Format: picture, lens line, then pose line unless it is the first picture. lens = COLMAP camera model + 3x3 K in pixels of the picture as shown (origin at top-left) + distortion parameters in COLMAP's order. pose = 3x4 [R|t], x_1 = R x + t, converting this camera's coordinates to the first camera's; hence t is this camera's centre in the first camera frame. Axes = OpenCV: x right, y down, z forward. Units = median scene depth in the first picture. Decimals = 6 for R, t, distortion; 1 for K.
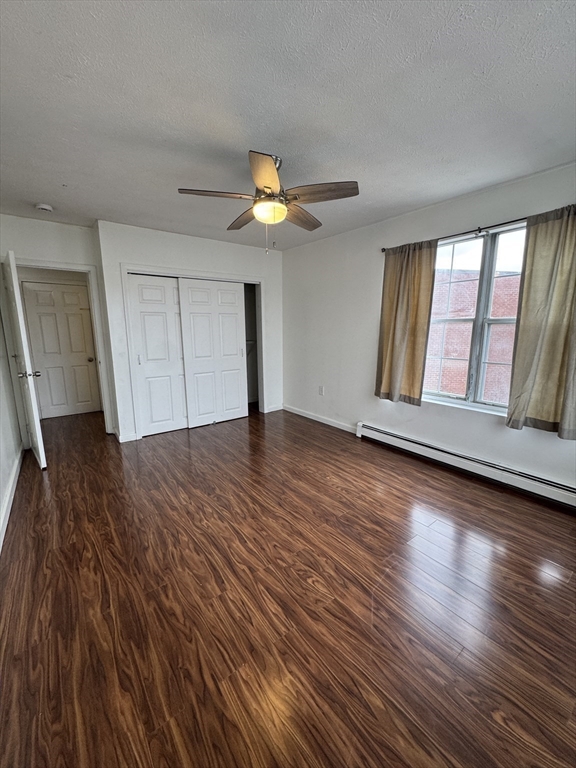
lens RADIAL K [[306.3, 0, 287.8], [0, 306.3, 382.4], [0, 0, 1]] dist [-0.000698, 0.000220]
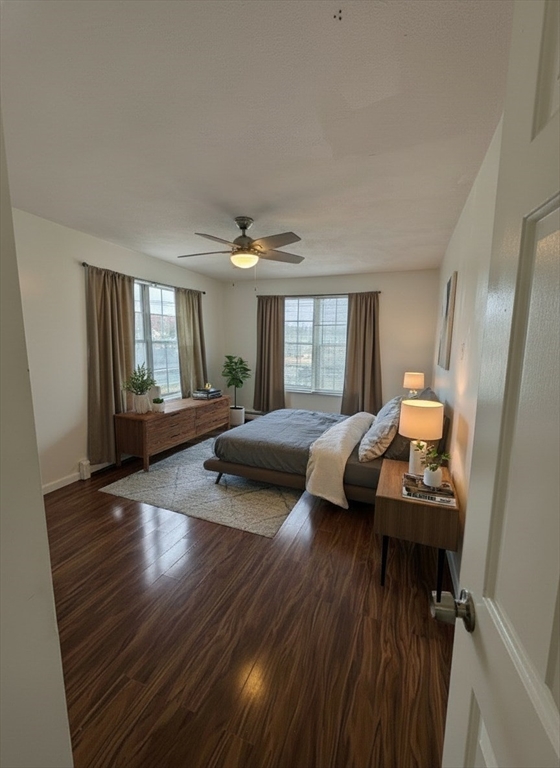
lens RADIAL K [[310.0, 0, 278.5], [0, 310.0, 383.8], [0, 0, 1]] dist [0.000717, -0.000152]
pose [[-0.508586, -0.114464, 0.853369, -1.013306], [0.147352, 0.964931, 0.217247, -0.248739], [-0.848309, 0.236234, -0.473884, 1.274758]]
